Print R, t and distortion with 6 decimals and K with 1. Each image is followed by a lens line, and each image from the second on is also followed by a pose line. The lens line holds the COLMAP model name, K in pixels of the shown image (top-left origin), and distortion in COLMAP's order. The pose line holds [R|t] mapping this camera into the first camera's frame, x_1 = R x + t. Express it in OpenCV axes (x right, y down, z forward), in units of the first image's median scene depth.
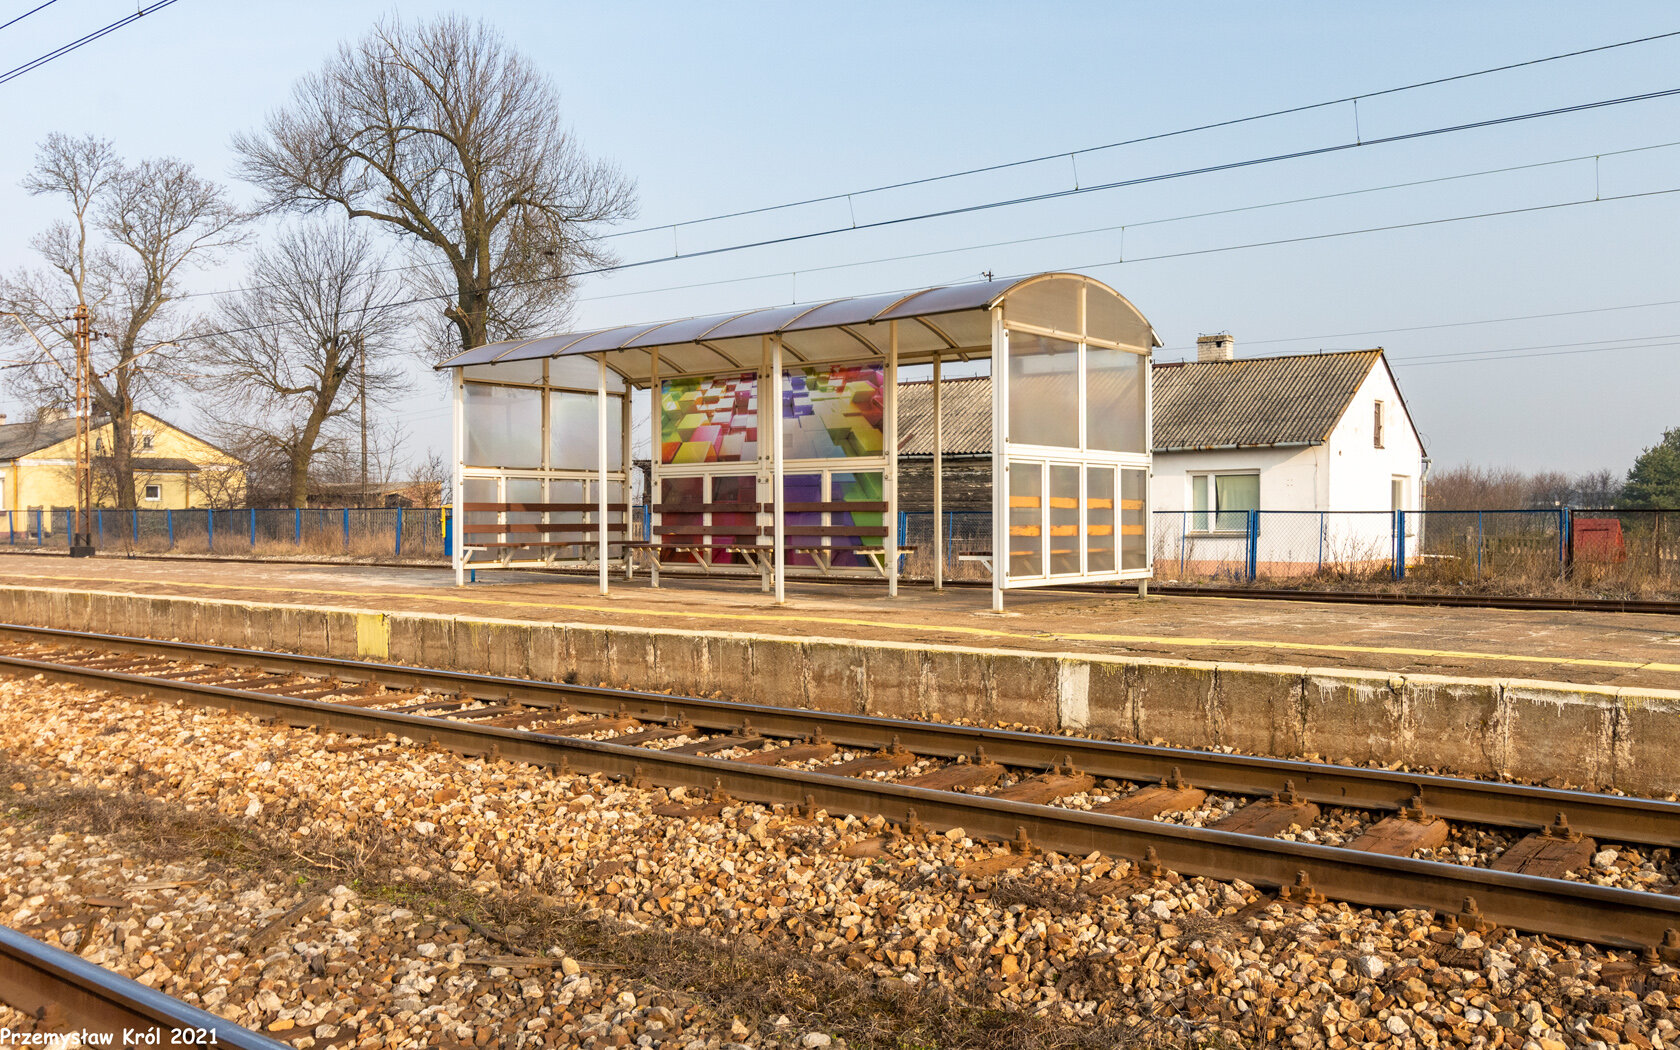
lens RADIAL K [[1416.2, 0, 860.0], [0, 1416.2, 502.7], [0, 0, 1]] dist [0.013047, 0.000426]
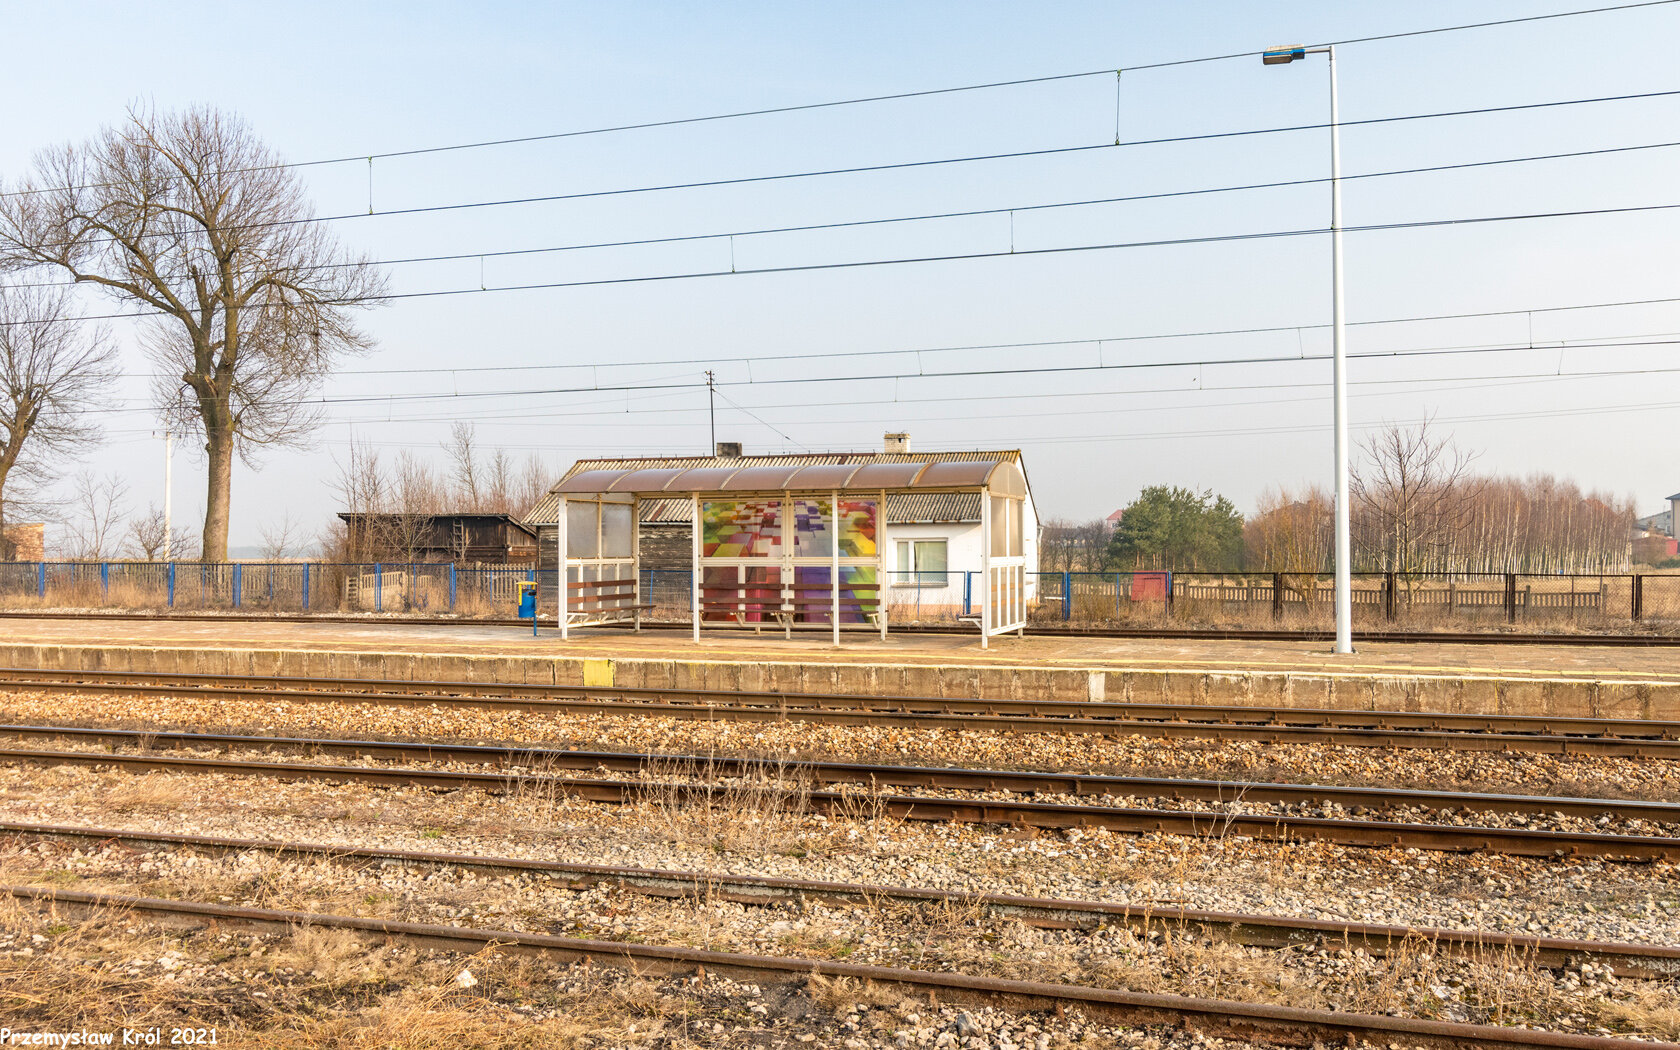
lens RADIAL K [[1416.2, 0, 860.0], [0, 1416.2, 502.7], [0, 0, 1]] dist [0.013047, 0.000426]
pose [[0.939155, 0.009138, 0.343371, -0.526814], [-0.002426, 0.999798, -0.019972, -0.057997], [-0.343484, 0.017924, 0.938987, -0.519316]]
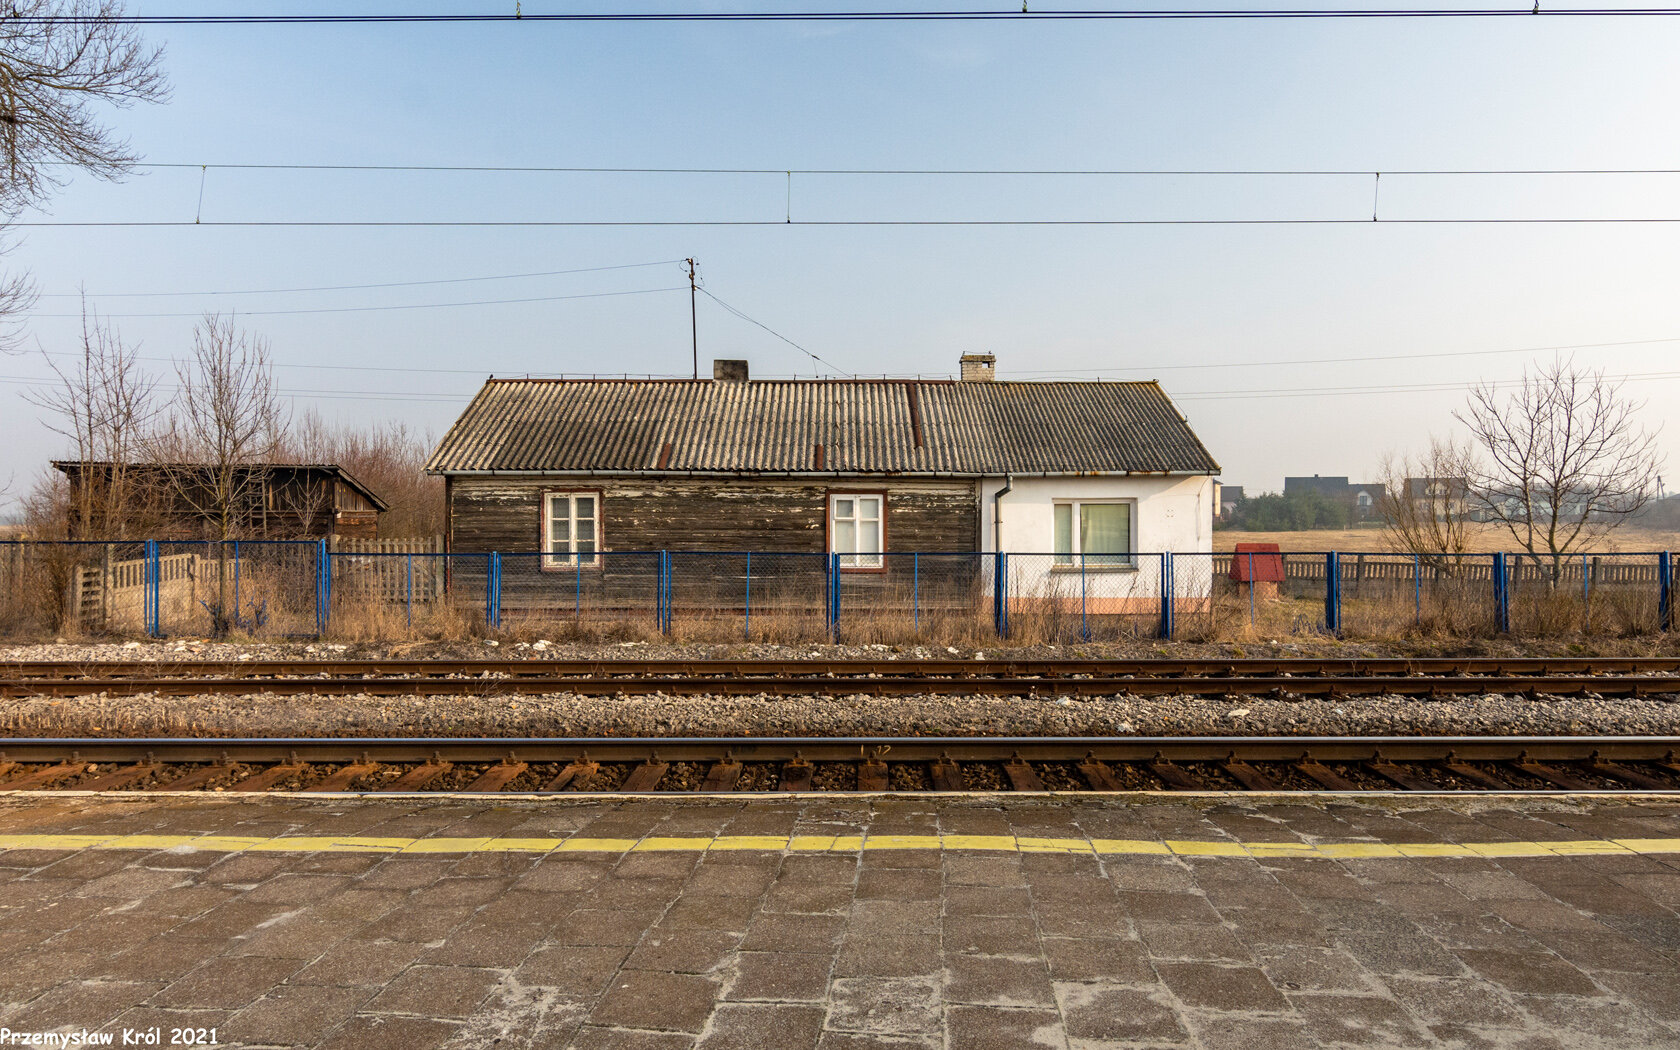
lens RADIAL K [[999.4, 0, 835.8], [0, 999.4, 507.6], [0, 0, 1]] dist [-0.003189, -0.000845]
pose [[0.787803, 0.007830, 0.615877, -0.532040], [-0.009041, 0.999958, -0.001149, -0.029790], [-0.615861, -0.004663, 0.787841, 1.165946]]
